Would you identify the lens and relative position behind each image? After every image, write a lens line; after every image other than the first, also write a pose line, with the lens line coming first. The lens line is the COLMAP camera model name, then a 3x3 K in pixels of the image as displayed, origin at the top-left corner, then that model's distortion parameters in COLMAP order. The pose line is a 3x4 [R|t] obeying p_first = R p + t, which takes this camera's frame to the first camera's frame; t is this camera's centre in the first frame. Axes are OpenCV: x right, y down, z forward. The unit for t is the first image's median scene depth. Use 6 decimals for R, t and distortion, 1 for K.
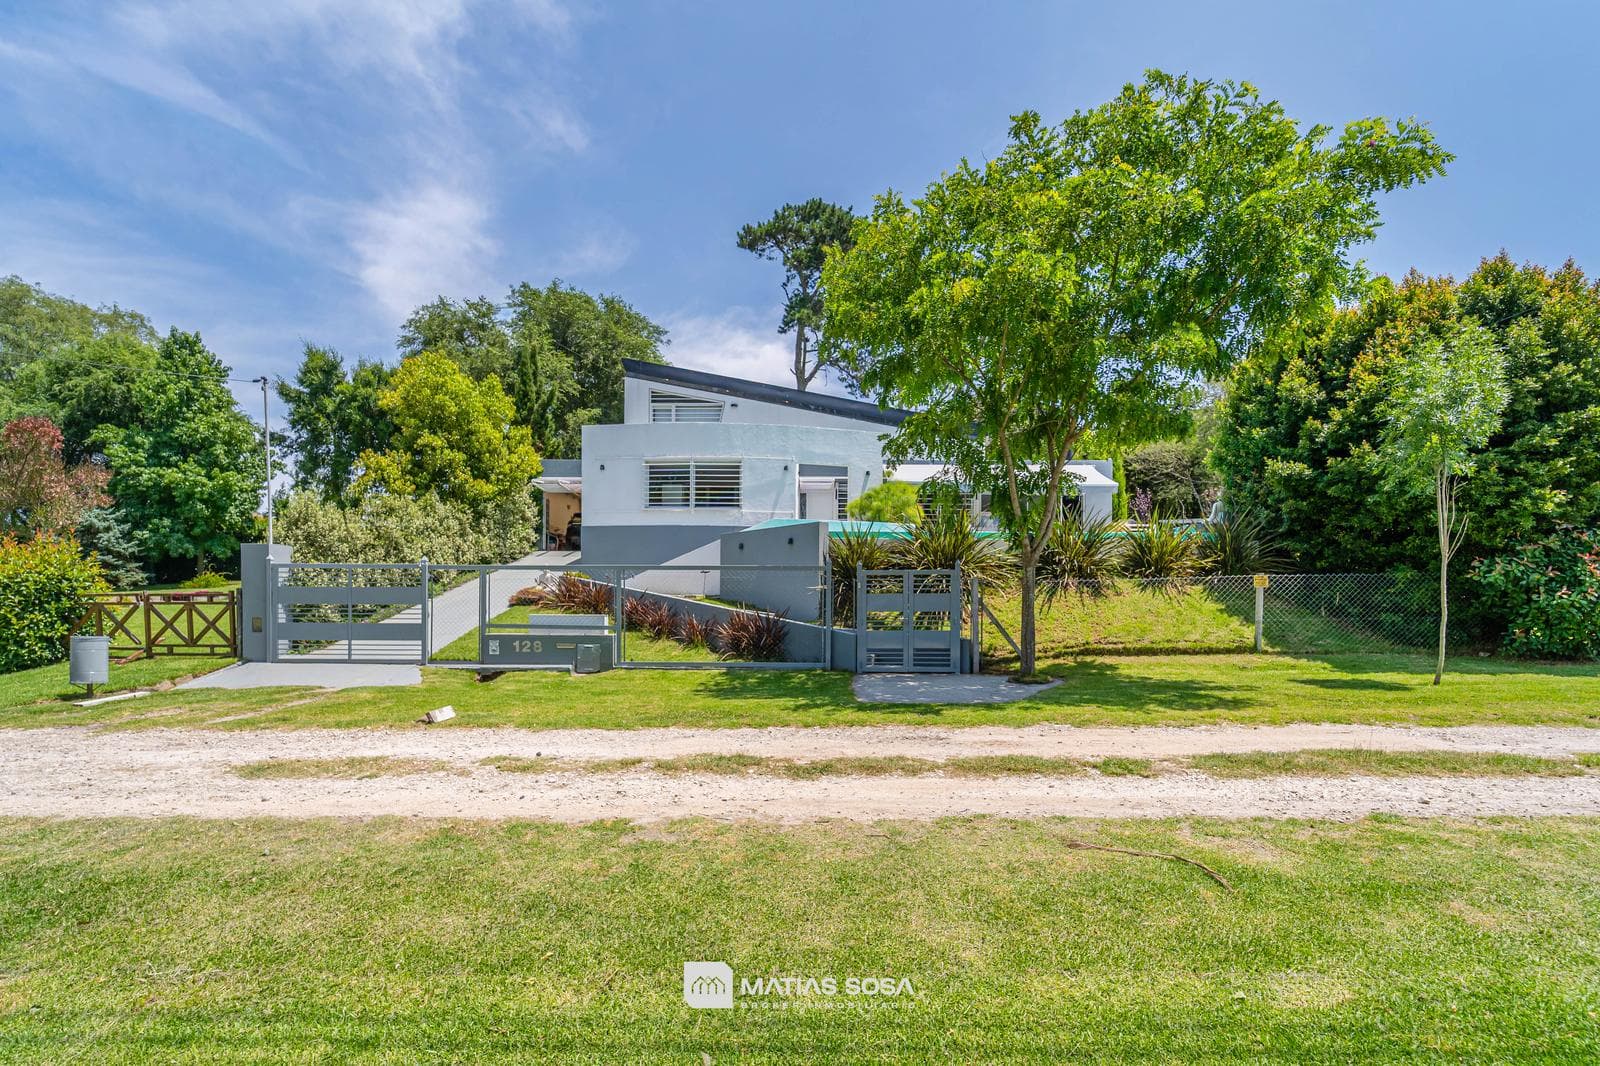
lens RADIAL K [[659.1, 0, 816.1], [0, 659.1, 522.4], [0, 0, 1]] dist [-0.001982, -0.000472]
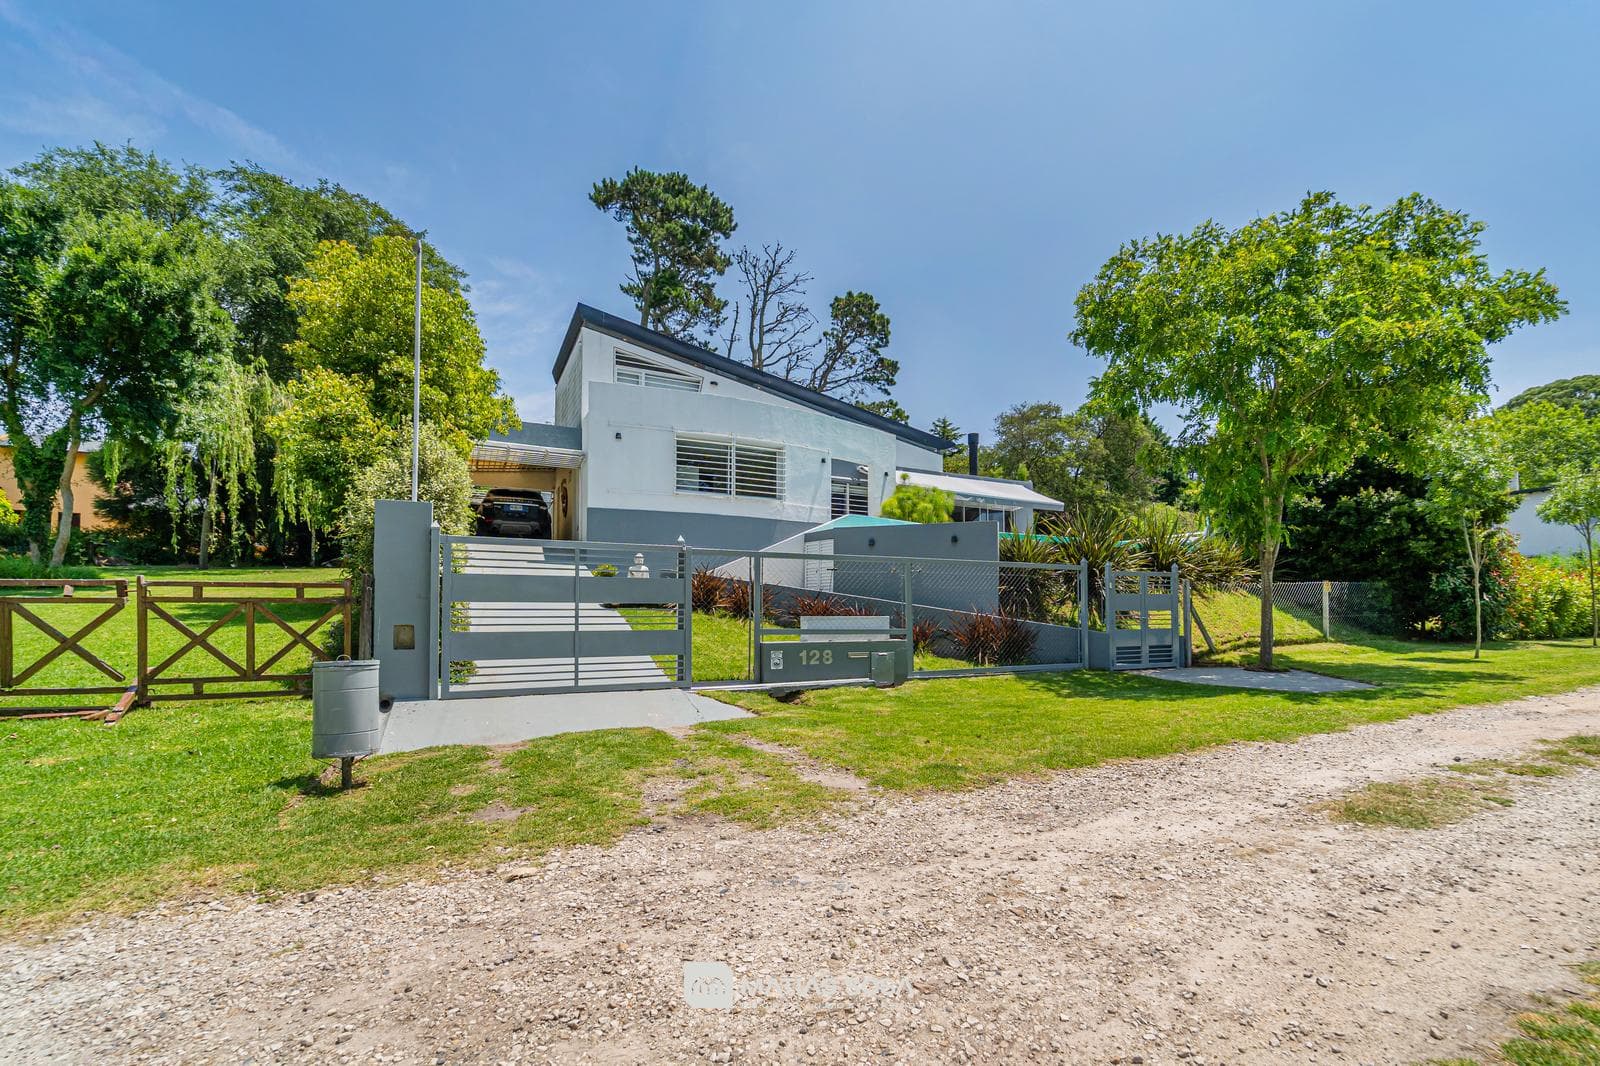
lens RADIAL K [[659.1, 0, 816.1], [0, 659.1, 522.4], [0, 0, 1]] dist [-0.001982, -0.000472]
pose [[0.882765, 0.059988, 0.465969, -0.795001], [-0.053252, 0.998199, -0.027622, 0.049977], [-0.466786, -0.000430, 0.884370, 0.305922]]
